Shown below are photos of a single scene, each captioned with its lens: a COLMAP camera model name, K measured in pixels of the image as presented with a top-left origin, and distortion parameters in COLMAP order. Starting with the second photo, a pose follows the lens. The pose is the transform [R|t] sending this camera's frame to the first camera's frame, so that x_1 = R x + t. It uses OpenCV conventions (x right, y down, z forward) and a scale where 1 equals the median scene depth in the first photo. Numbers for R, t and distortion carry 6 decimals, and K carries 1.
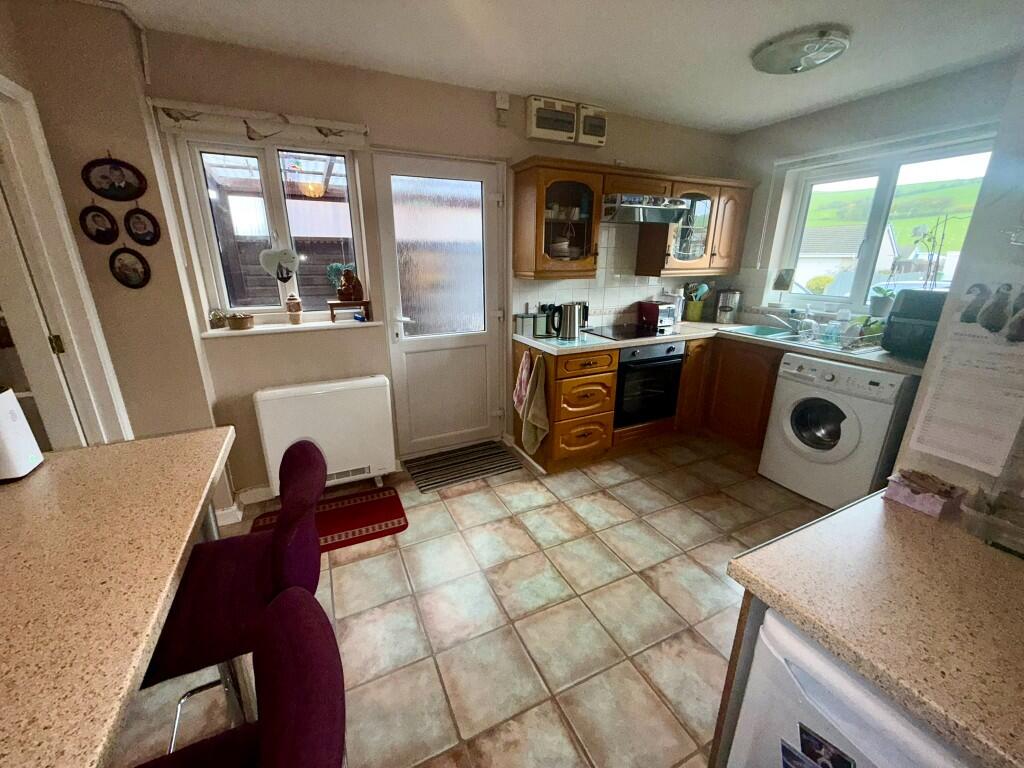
lens RADIAL K [[408.4, 0, 510.5], [0, 408.4, 382.2], [0, 0, 1]] dist [-0.000238, -0.000170]
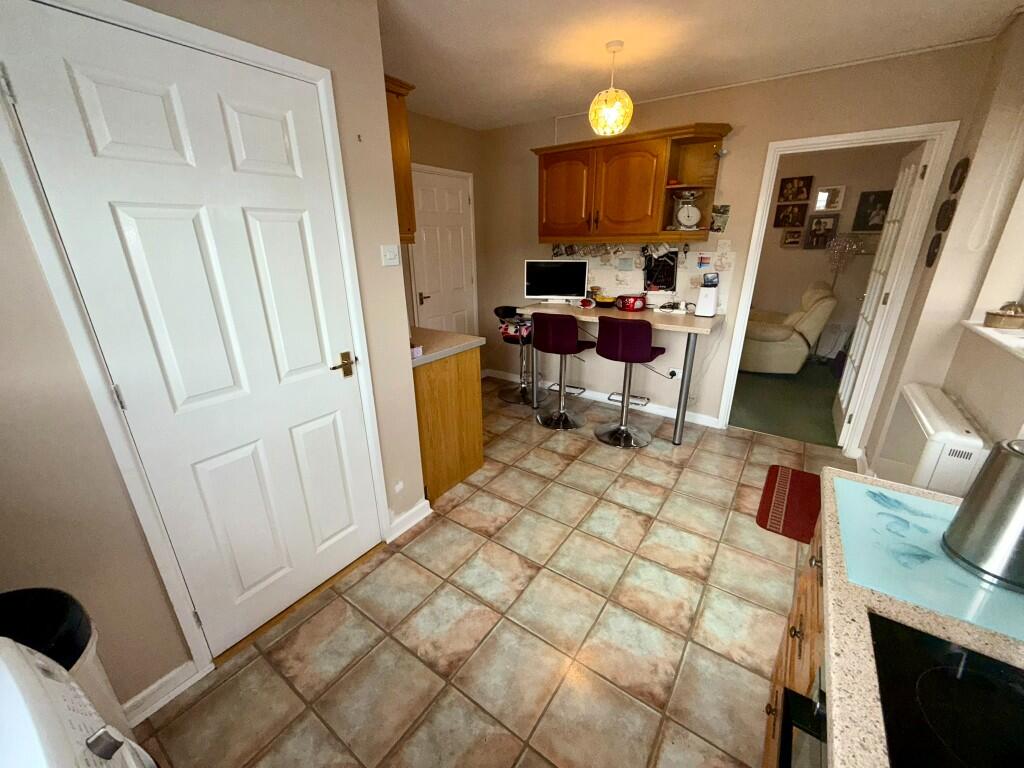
lens RADIAL K [[408.4, 0, 508.9], [0, 408.4, 387.0], [0, 0, 1]] dist [-0.000238, -0.000170]
pose [[-0.874518, 0.174967, -0.452333, 0.740117], [-0.133450, 0.809846, 0.571263, -0.439946], [0.466272, 0.559943, -0.684875, 1.370717]]
